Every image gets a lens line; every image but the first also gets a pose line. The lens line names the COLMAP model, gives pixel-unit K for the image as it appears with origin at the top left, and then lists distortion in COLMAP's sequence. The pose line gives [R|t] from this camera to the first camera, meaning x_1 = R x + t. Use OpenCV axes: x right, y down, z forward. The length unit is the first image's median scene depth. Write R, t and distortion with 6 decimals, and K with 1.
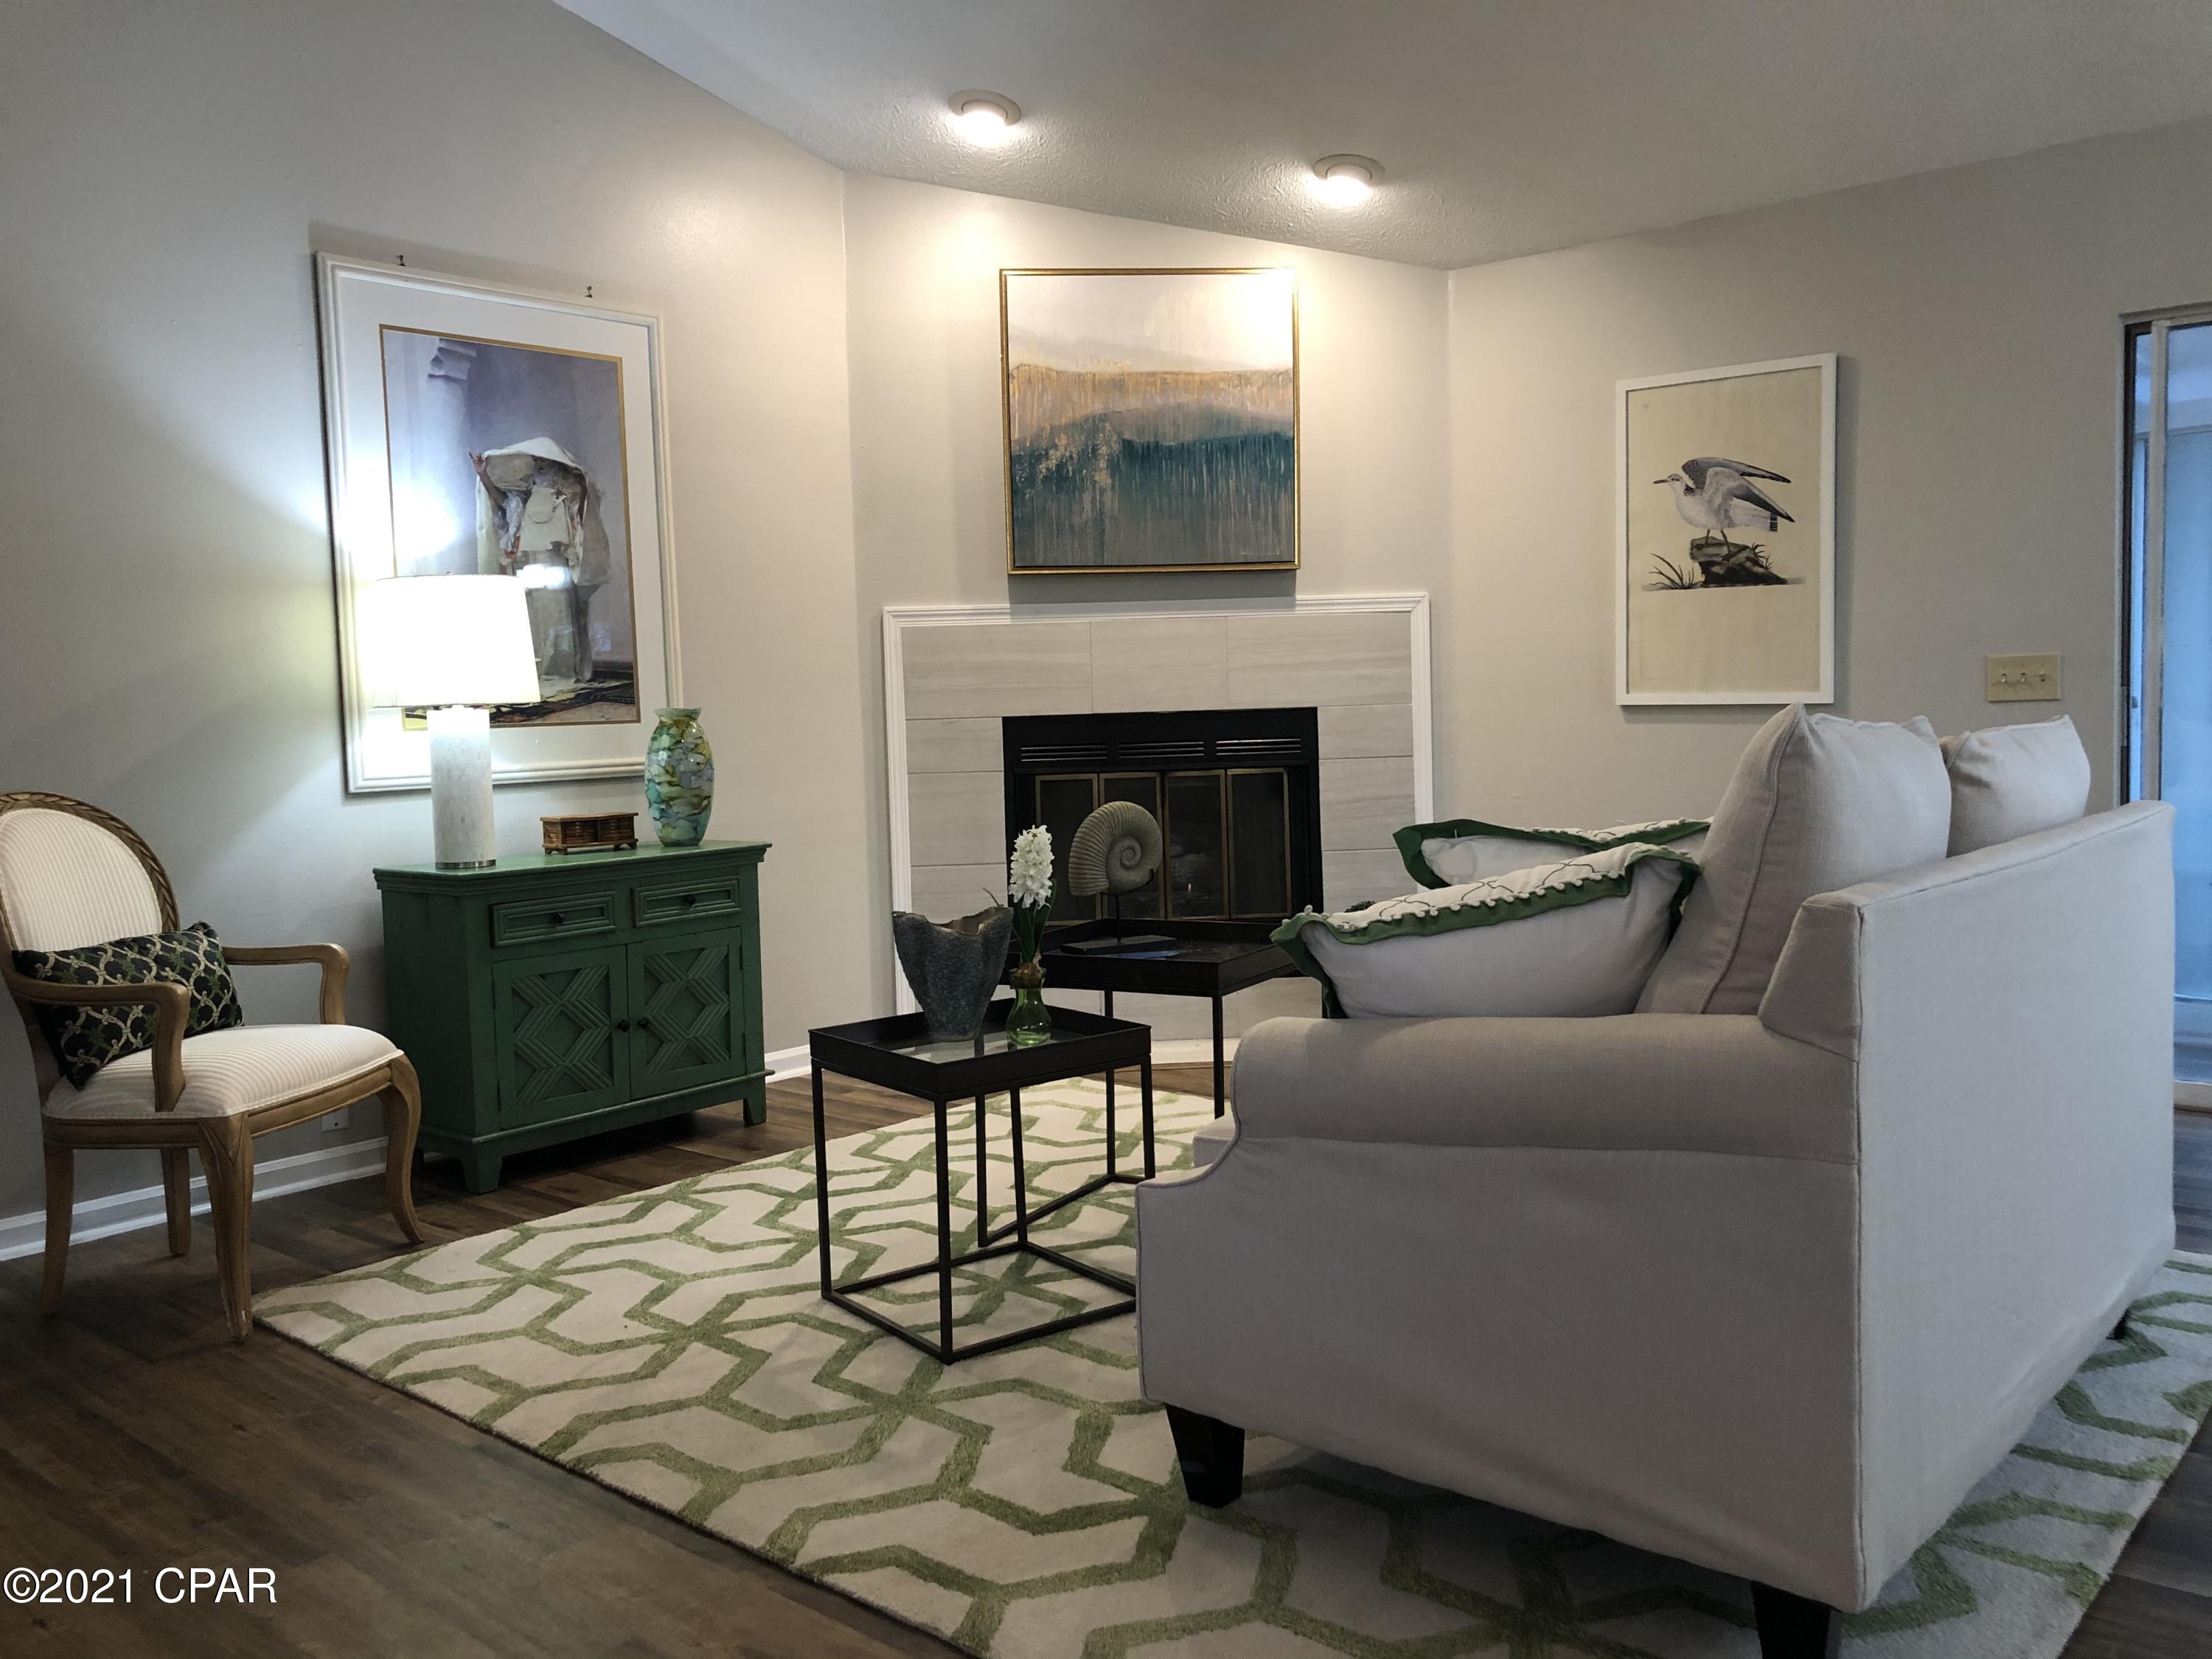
lens RADIAL K [[1854.2, 0, 1106.0], [0, 1854.2, 829.5], [0, 0, 1]] dist [-0.001978, -0.002467]
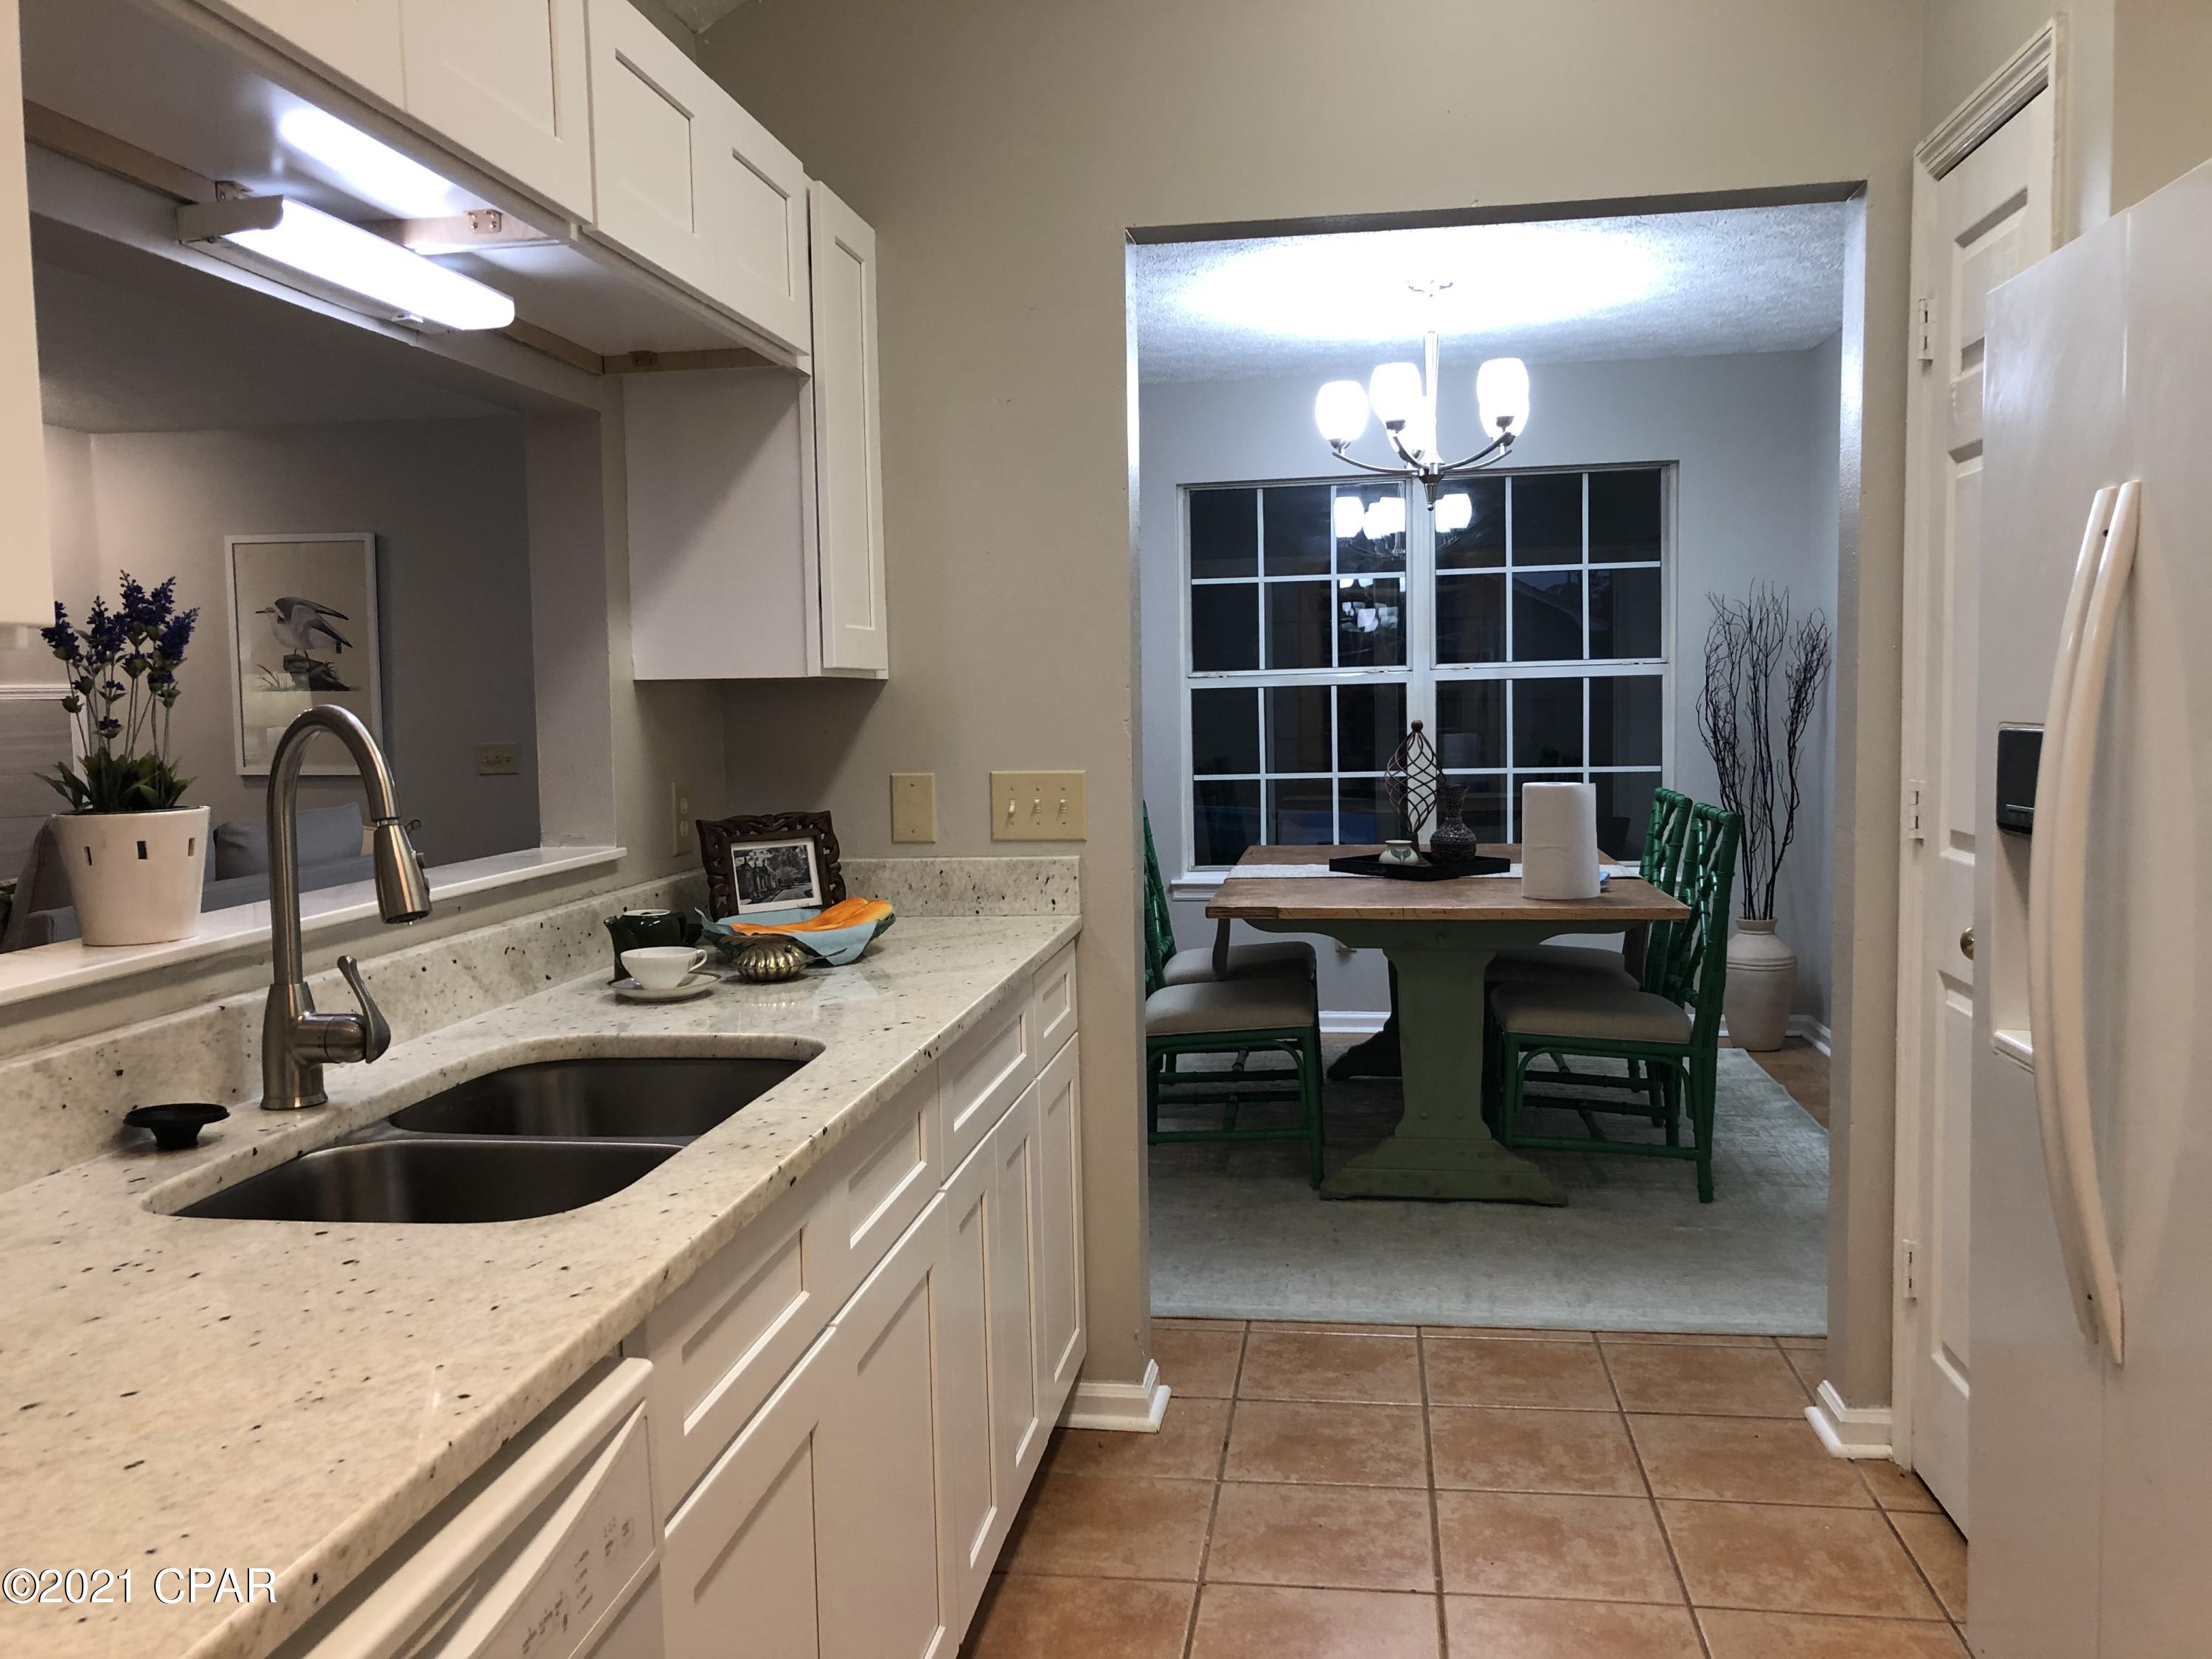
lens RADIAL K [[1797.3, 0, 1106.0], [0, 1797.3, 829.5], [0, 0, 1]] dist [0.001581, 0.010556]
pose [[0.838035, -0.032115, 0.544671, 0.097856], [0.038552, 0.999256, -0.000400, -0.003672], [-0.544253, 0.021333, 0.838650, -0.456374]]
